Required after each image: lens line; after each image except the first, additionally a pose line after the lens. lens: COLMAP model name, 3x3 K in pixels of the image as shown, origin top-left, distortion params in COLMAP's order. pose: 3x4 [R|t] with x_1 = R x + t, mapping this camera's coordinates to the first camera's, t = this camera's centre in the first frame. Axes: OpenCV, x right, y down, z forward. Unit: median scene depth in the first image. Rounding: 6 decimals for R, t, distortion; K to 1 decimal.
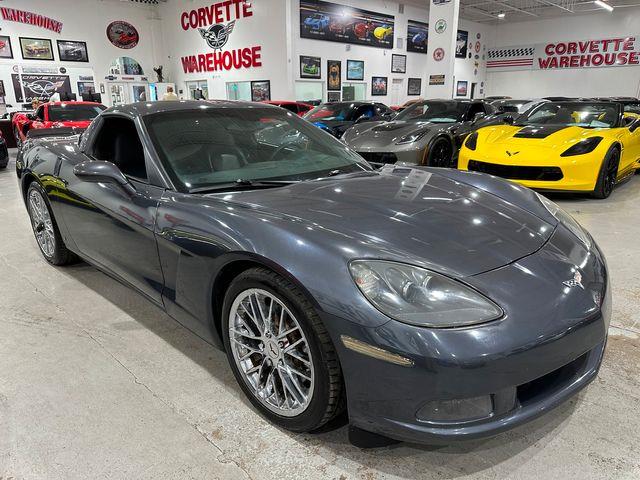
lens RADIAL K [[452.9, 0, 321.0], [0, 452.9, 237.0], [0, 0, 1]] dist [0.023396, -0.026083]
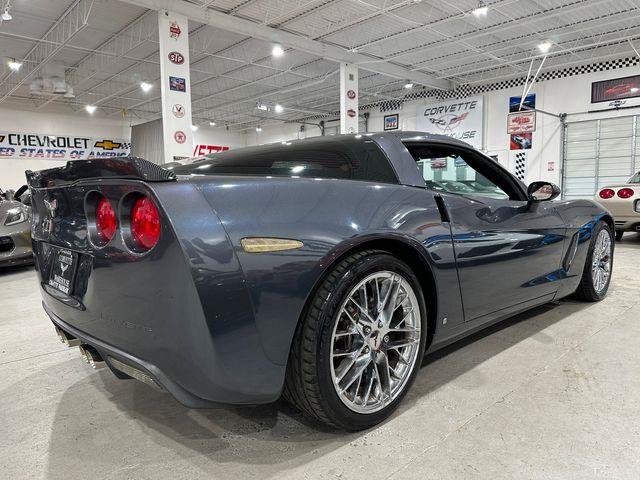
lens RADIAL K [[452.9, 0, 321.0], [0, 452.9, 237.0], [0, 0, 1]] dist [0.023396, -0.026083]
pose [[0.047541, -0.092250, 0.994600, -0.211002], [0.298998, 0.951384, 0.073949, -0.037030], [-0.953069, 0.293868, 0.072812, 0.192144]]
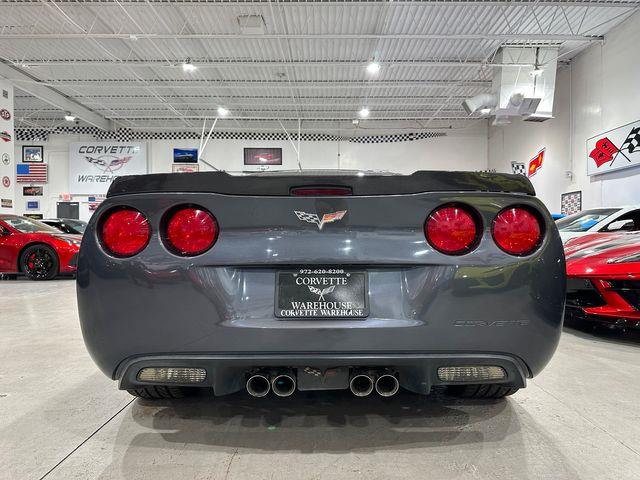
lens RADIAL K [[455.2, 0, 325.9], [0, 455.2, 240.2], [0, 0, 1]] dist [-0.007339, -0.007983]
pose [[-0.702512, 0.001810, 0.711669, -0.174623], [0.206709, 0.957404, 0.201614, -0.064896], [-0.680990, 0.288745, -0.672962, 0.306715]]
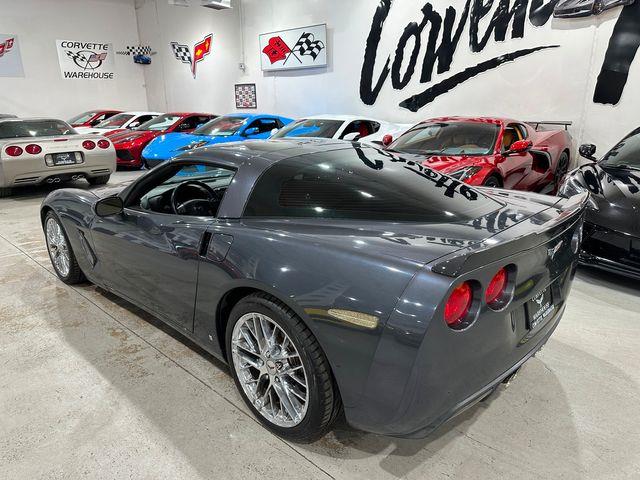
lens RADIAL K [[454.7, 0, 320.0], [0, 454.7, 240.0], [0, 0, 1]] dist [0.003893, -0.006041]
pose [[-0.999723, 0.019220, -0.013608, -0.059843], [0.008508, 0.833599, 0.552304, -0.115669], [0.021959, 0.552035, -0.833532, 0.339349]]
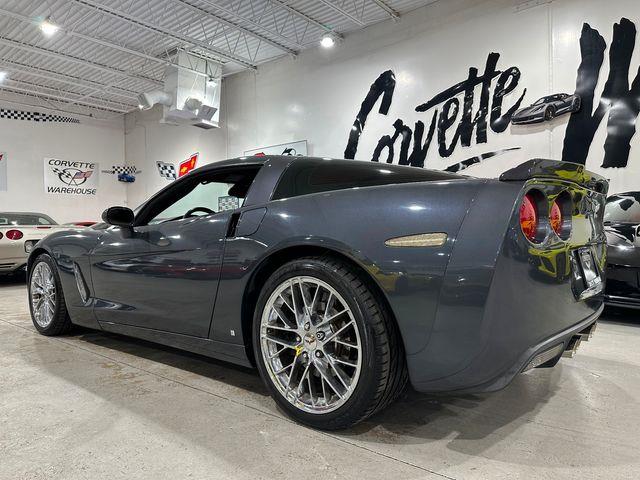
lens RADIAL K [[452.9, 0, 321.0], [0, 452.9, 237.0], [0, 0, 1]] dist [0.023396, -0.026083]
pose [[-0.995981, 0.017855, -0.087762, -0.042534], [-0.008360, 0.957110, 0.289603, -0.077668], [0.089168, 0.289173, -0.953115, 0.350871]]
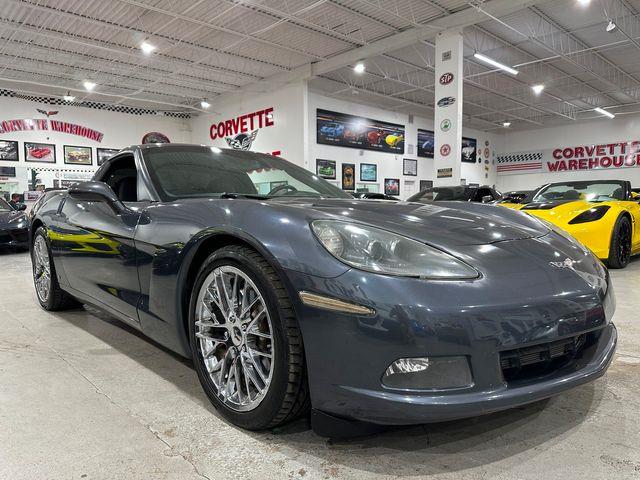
lens RADIAL K [[447.1, 0, 316.5], [0, 447.1, 241.4], [0, 0, 1]] dist [0.078294, -0.106418]
pose [[0.998576, -0.000365, -0.053345, 0.009990], [-0.011455, 0.975184, -0.221100, 0.024876], [0.052102, 0.221396, 0.973791, 0.006959]]
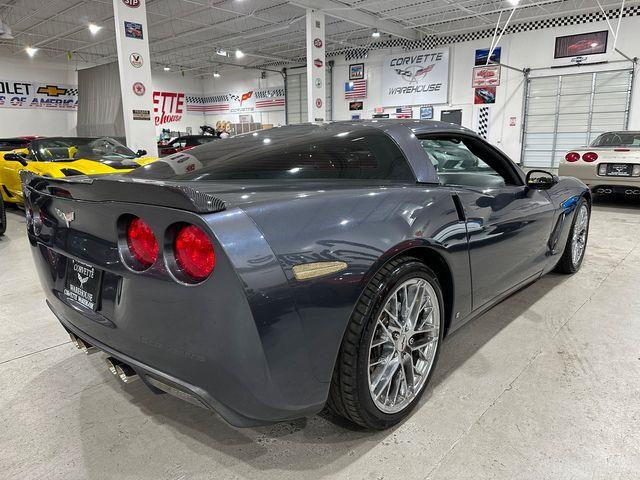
lens RADIAL K [[452.9, 0, 321.0], [0, 452.9, 237.0], [0, 0, 1]] dist [0.023396, -0.026083]
pose [[-0.042453, -0.203305, 0.978195, -0.208933], [0.294230, 0.933114, 0.206705, -0.053307], [-0.954791, 0.296590, 0.020205, 0.202638]]
